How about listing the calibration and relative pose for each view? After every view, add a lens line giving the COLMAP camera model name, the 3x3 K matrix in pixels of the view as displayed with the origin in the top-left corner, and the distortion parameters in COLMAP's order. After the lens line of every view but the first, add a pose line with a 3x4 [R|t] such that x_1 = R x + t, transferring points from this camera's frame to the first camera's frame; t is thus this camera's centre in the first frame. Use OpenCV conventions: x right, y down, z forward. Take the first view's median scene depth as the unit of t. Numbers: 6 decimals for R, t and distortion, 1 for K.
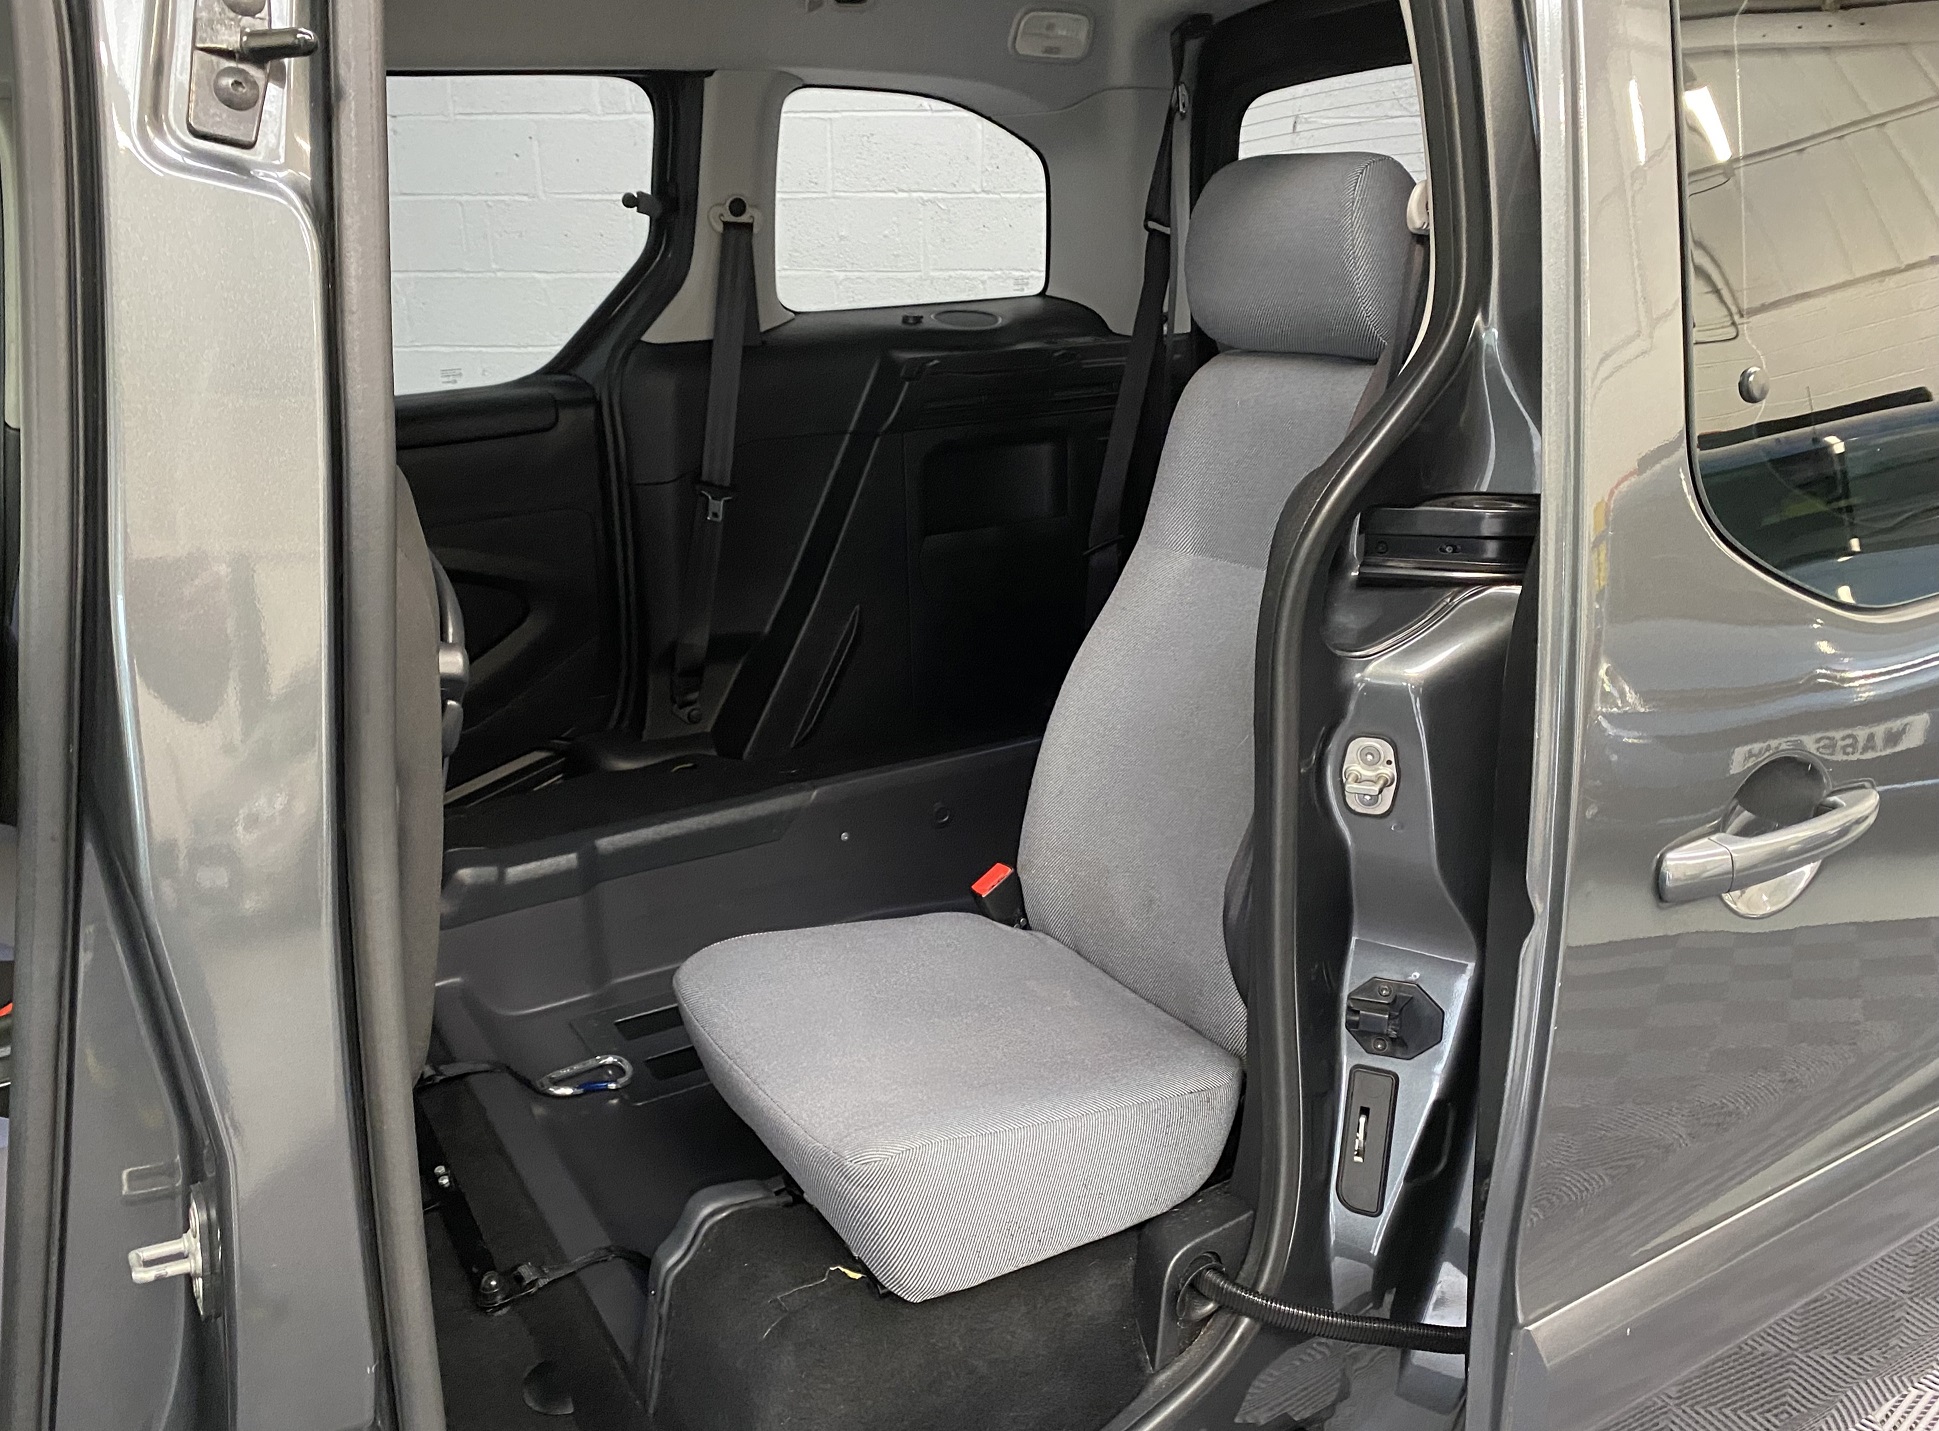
lens RADIAL K [[1497.2, 0, 946.0], [0, 1497.2, 736.3], [0, 0, 1]] dist [0.092691, -0.164918]
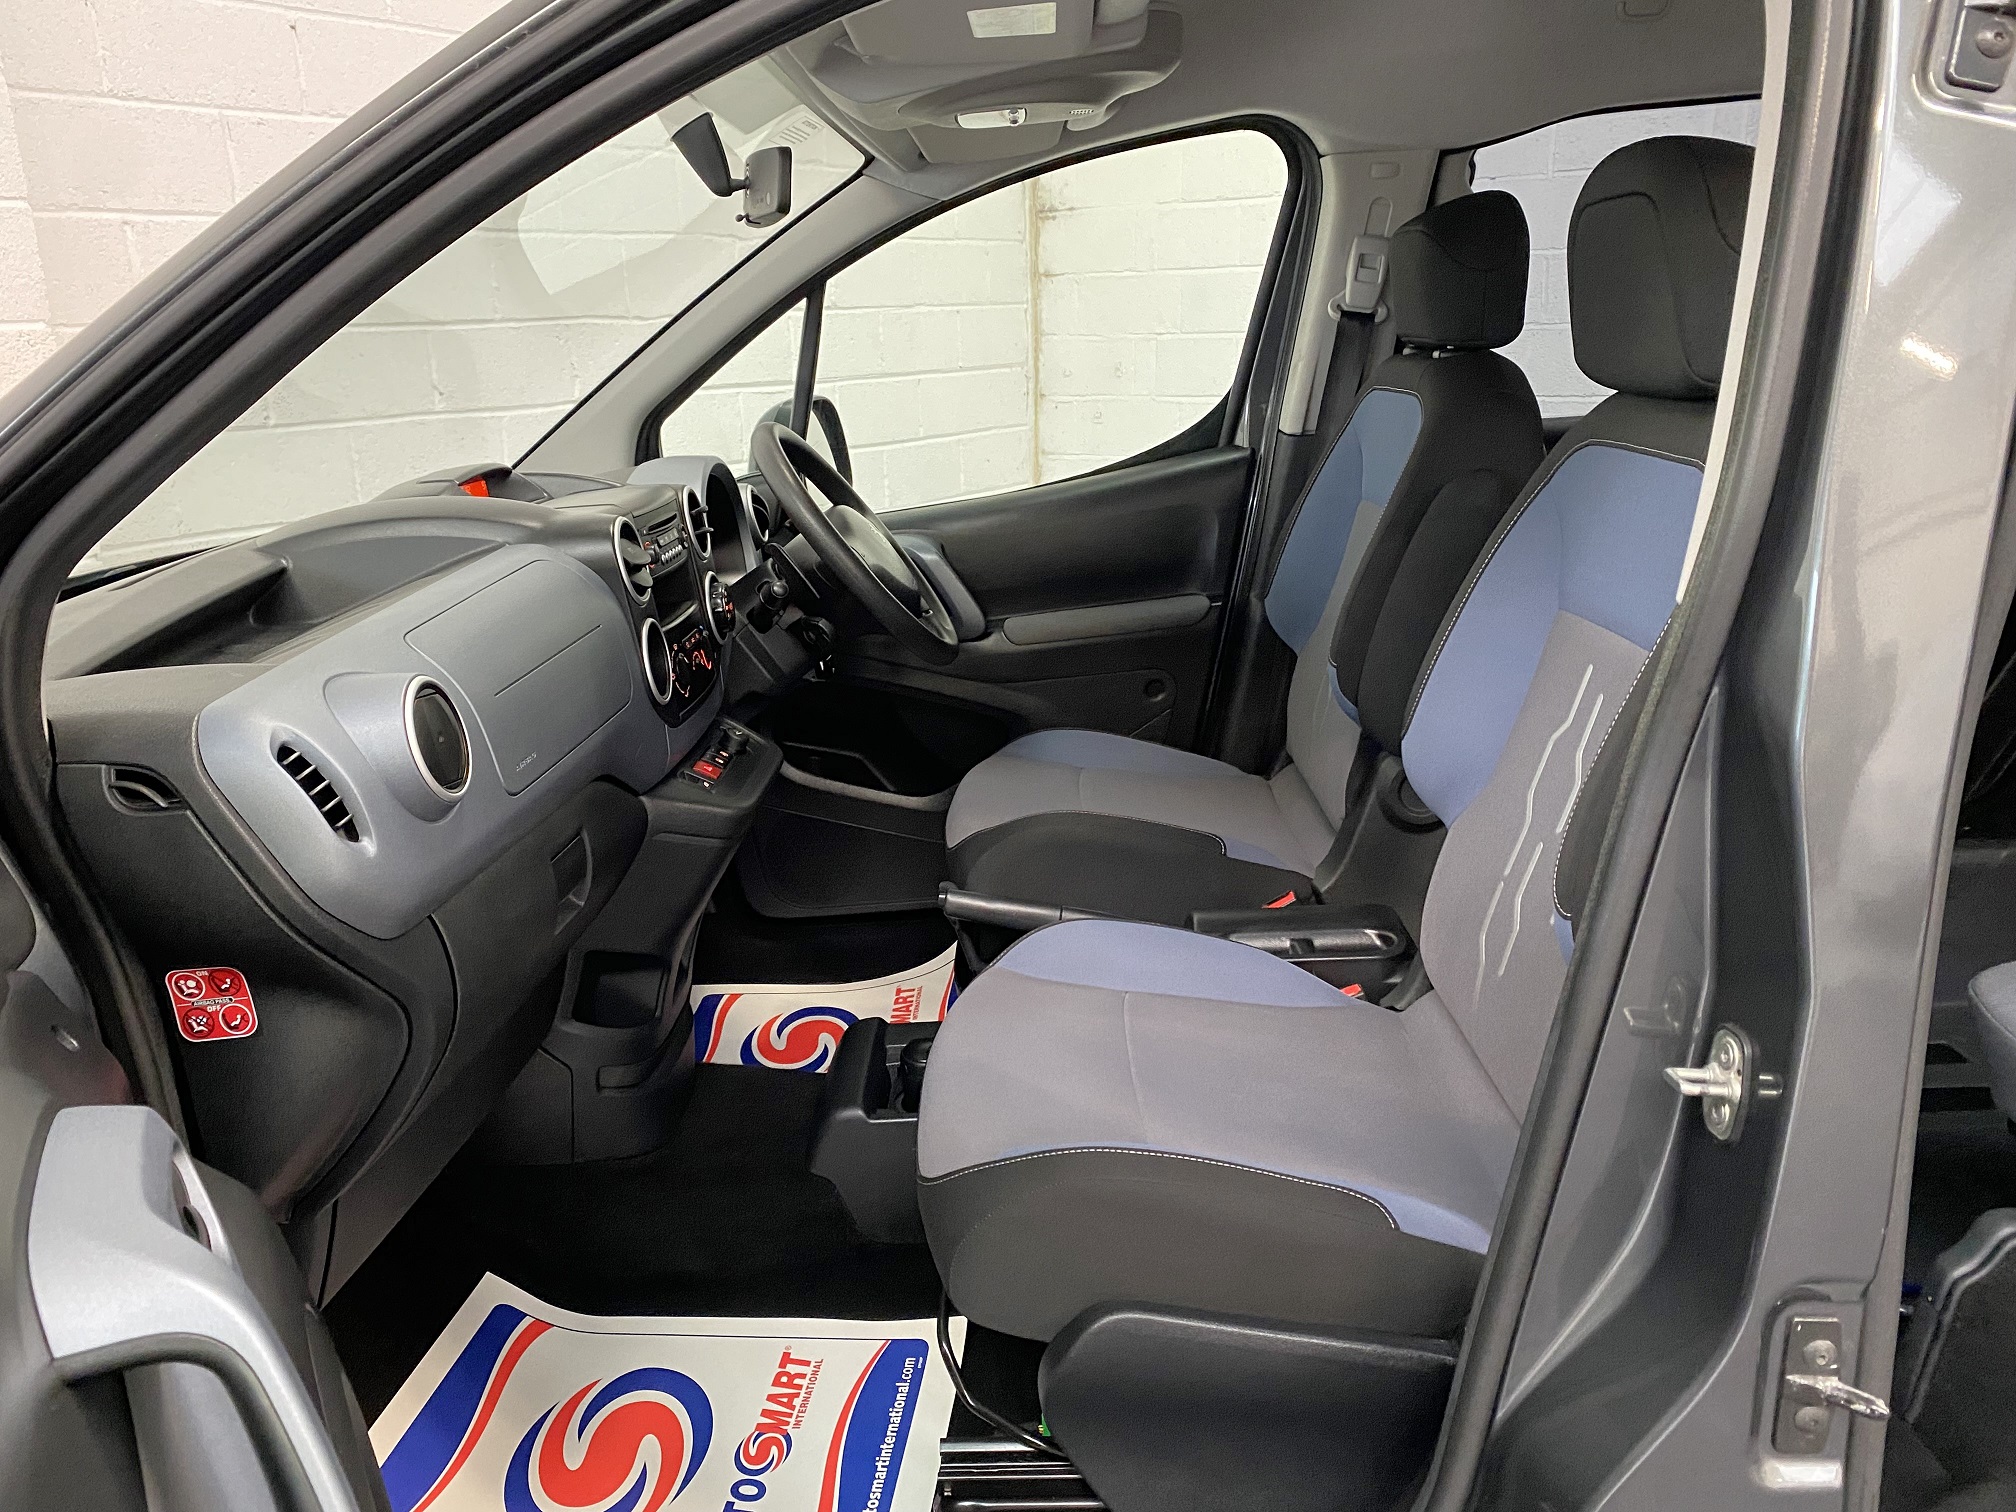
lens RADIAL K [[1547.2, 0, 1021.6], [0, 1547.2, 748.1], [0, 0, 1]] dist [0.032247, -0.009541]
pose [[0.862031, 0.111005, -0.494551, -0.171960], [-0.134302, 0.990872, -0.011688, 0.076445], [0.488739, 0.076495, 0.869070, -0.119556]]
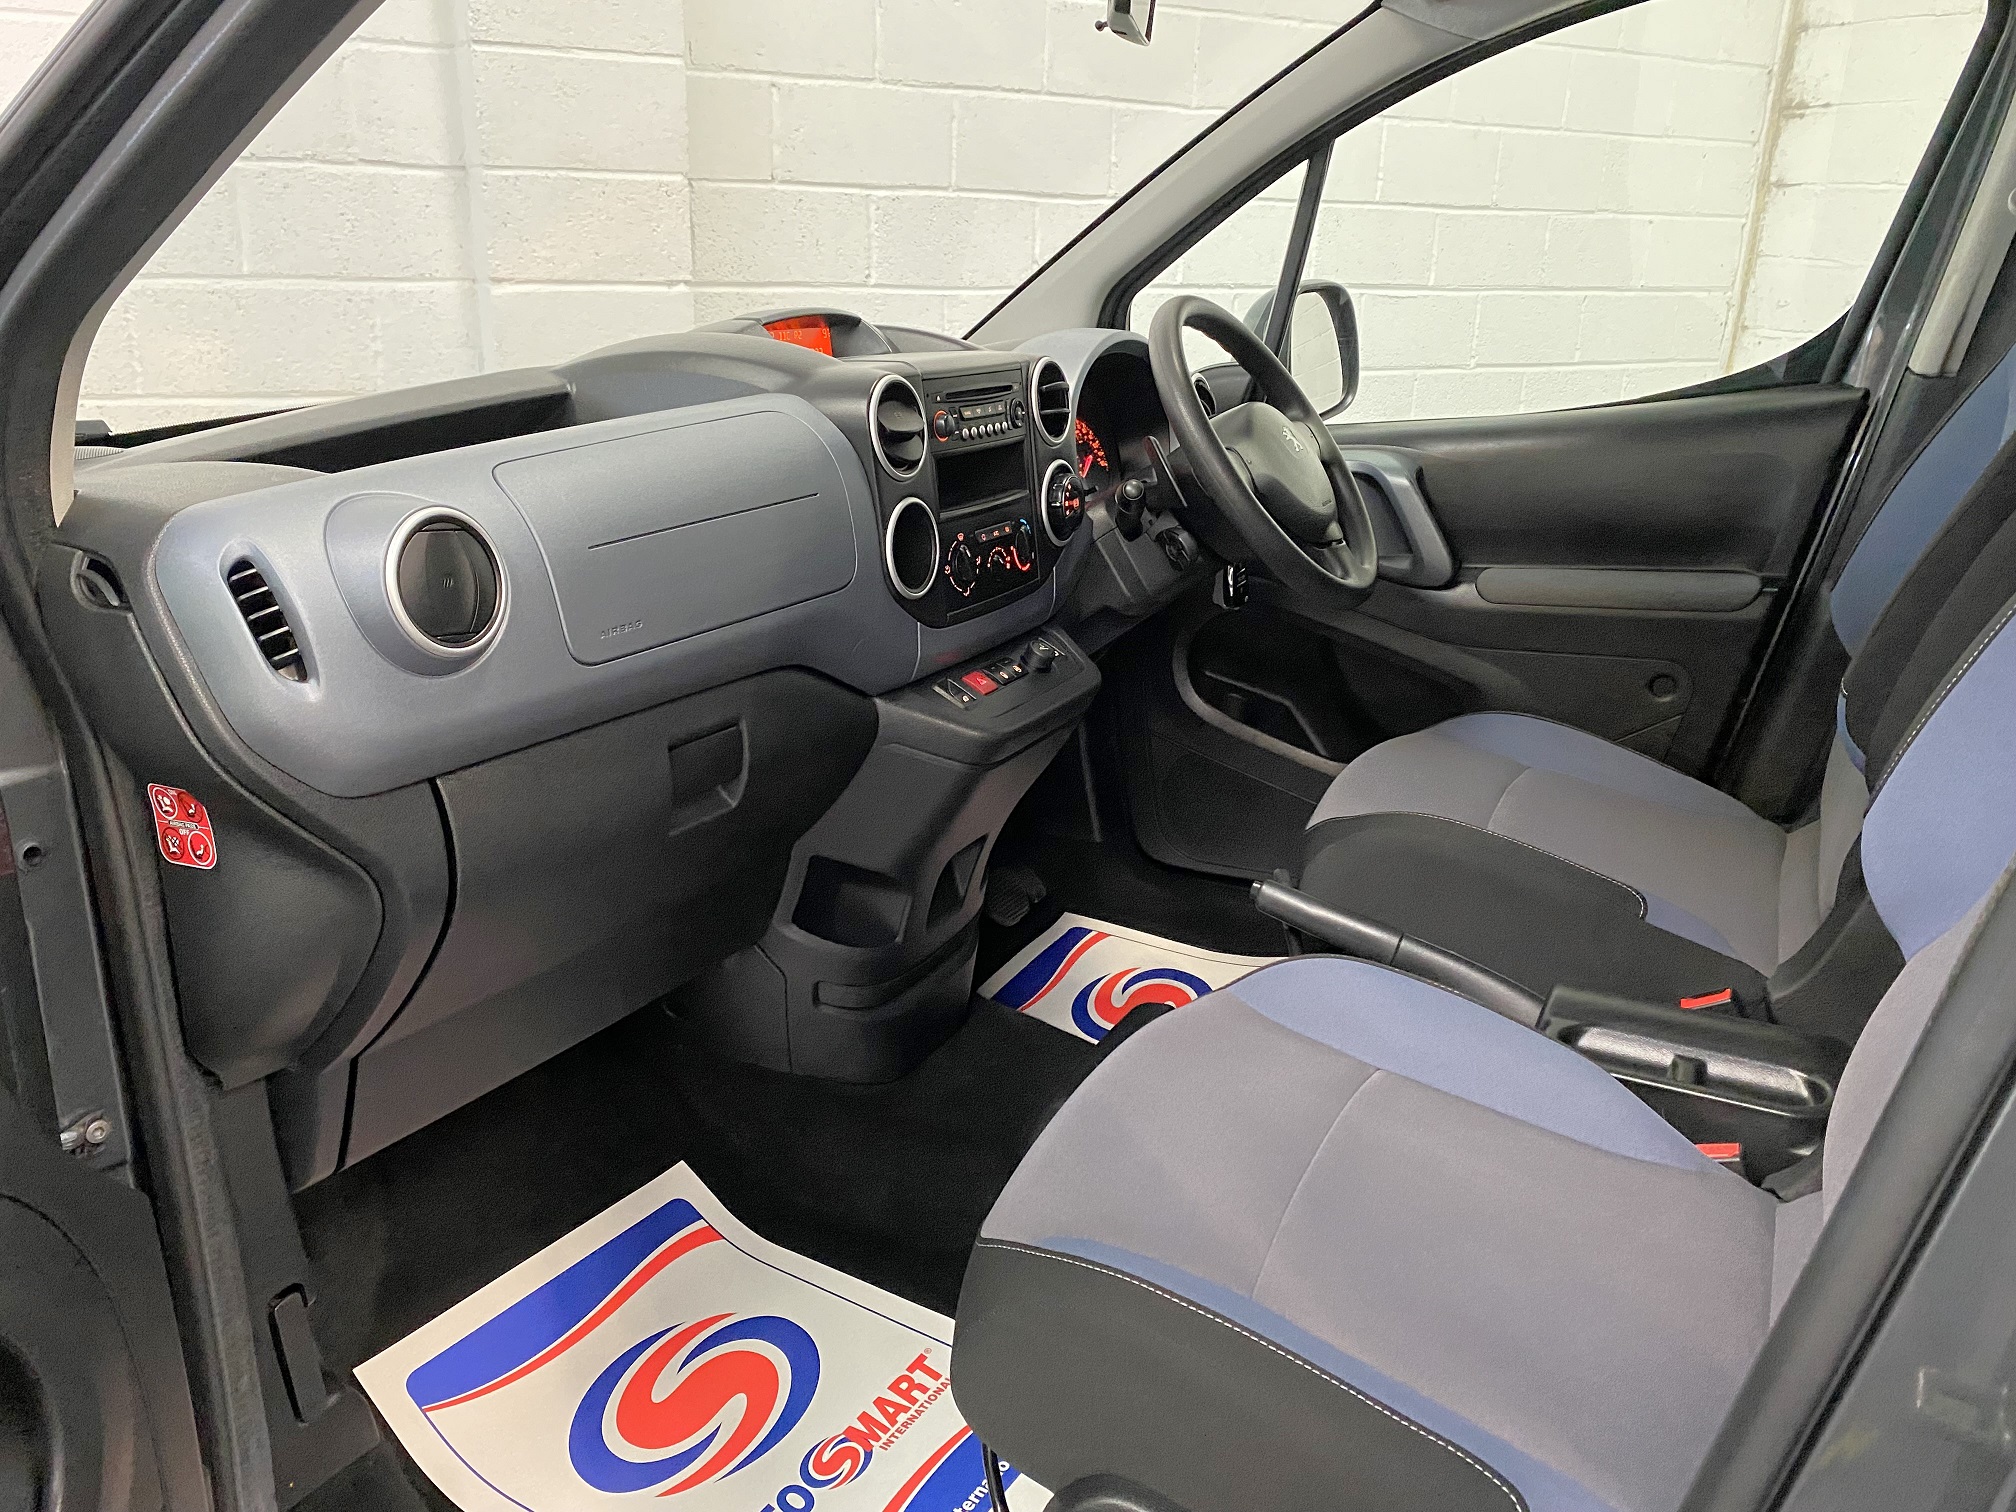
lens RADIAL K [[1539.1, 0, 1013.3], [0, 1539.1, 745.6], [0, 0, 1]] dist [0.051487, -0.063717]
pose [[0.543215, 0.277569, -0.792384, -0.139259], [-0.295447, 0.946603, 0.129050, 0.029113], [0.785893, 0.164005, 0.596216, 0.120733]]
